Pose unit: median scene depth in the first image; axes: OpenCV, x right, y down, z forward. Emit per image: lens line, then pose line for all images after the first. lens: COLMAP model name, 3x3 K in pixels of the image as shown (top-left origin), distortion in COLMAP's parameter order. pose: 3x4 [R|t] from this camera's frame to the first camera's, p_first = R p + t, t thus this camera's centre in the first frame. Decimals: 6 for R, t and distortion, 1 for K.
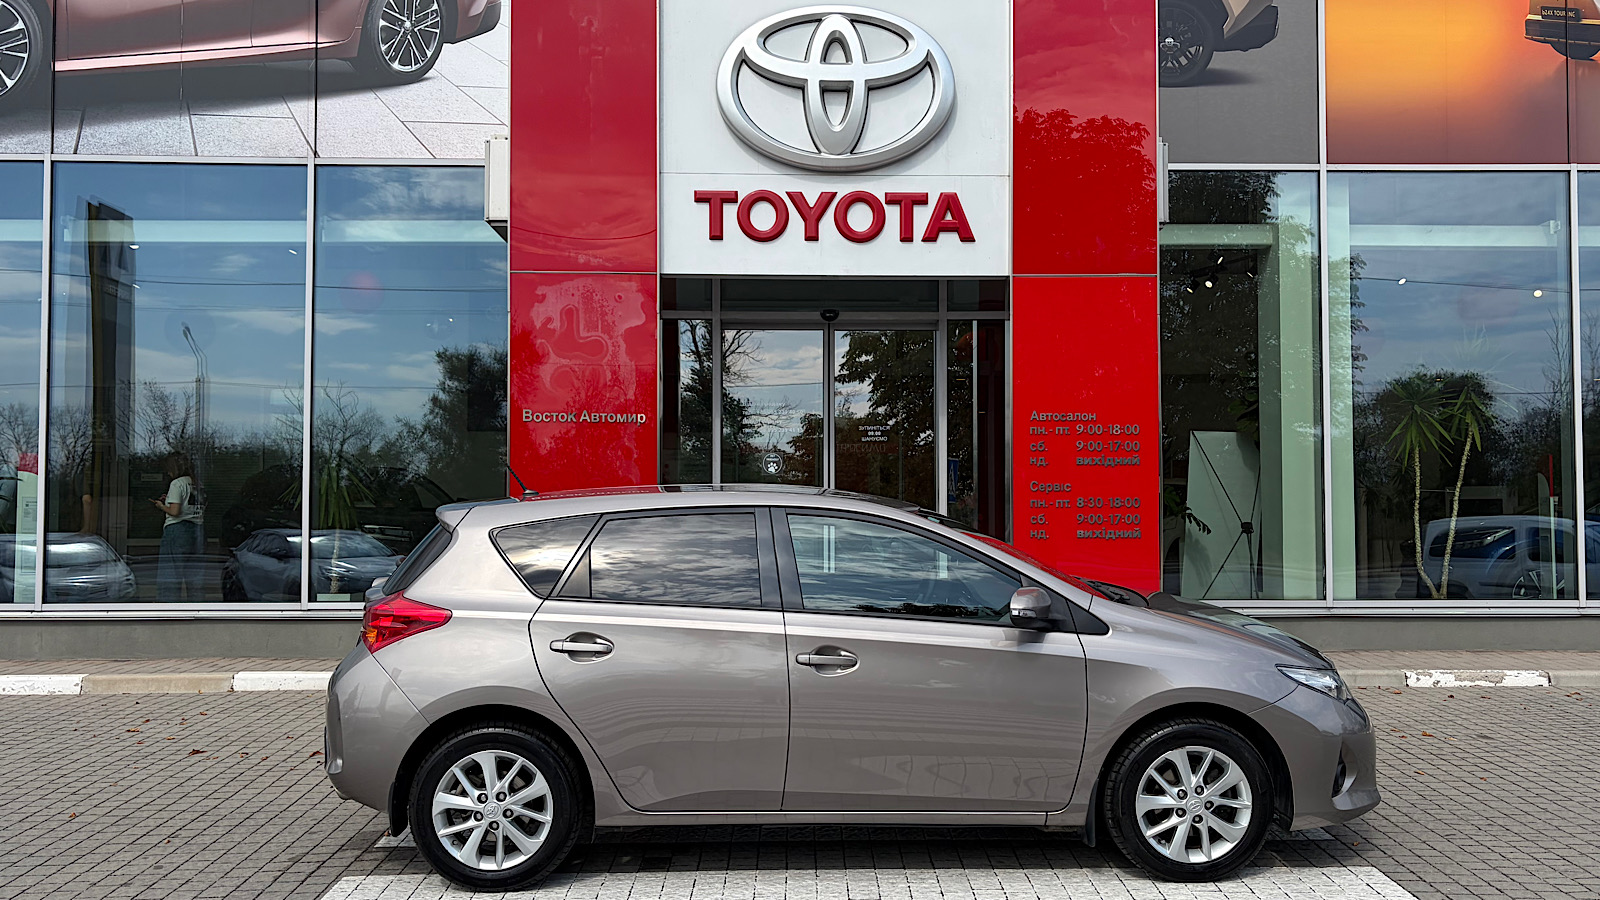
lens RADIAL K [[1389.0, 0, 819.6], [0, 1389.0, 466.1], [0, 0, 1]] dist [0.036440, 0.000028]
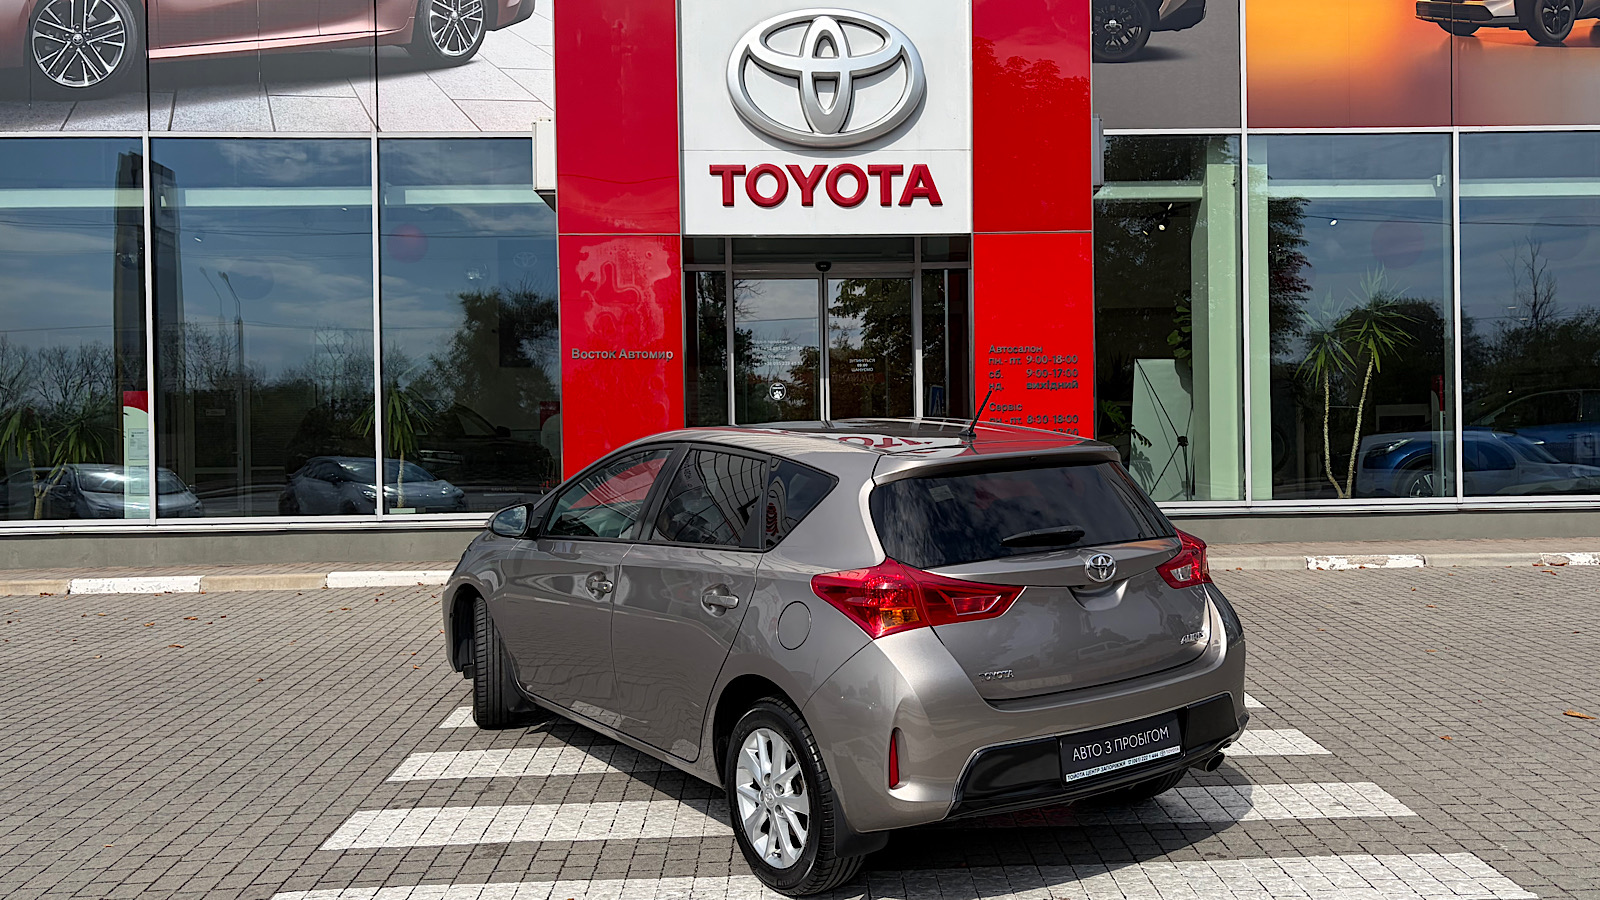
lens RADIAL K [[1301.4, 0, 843.5], [0, 1301.4, 452.9], [0, 0, 1]] dist [0.035512, -0.001666]
pose [[0.999709, -0.014101, 0.019571, 0.000235], [0.013190, 0.998859, 0.045904, 0.000337], [-0.020196, -0.045632, 0.998754, -0.110678]]
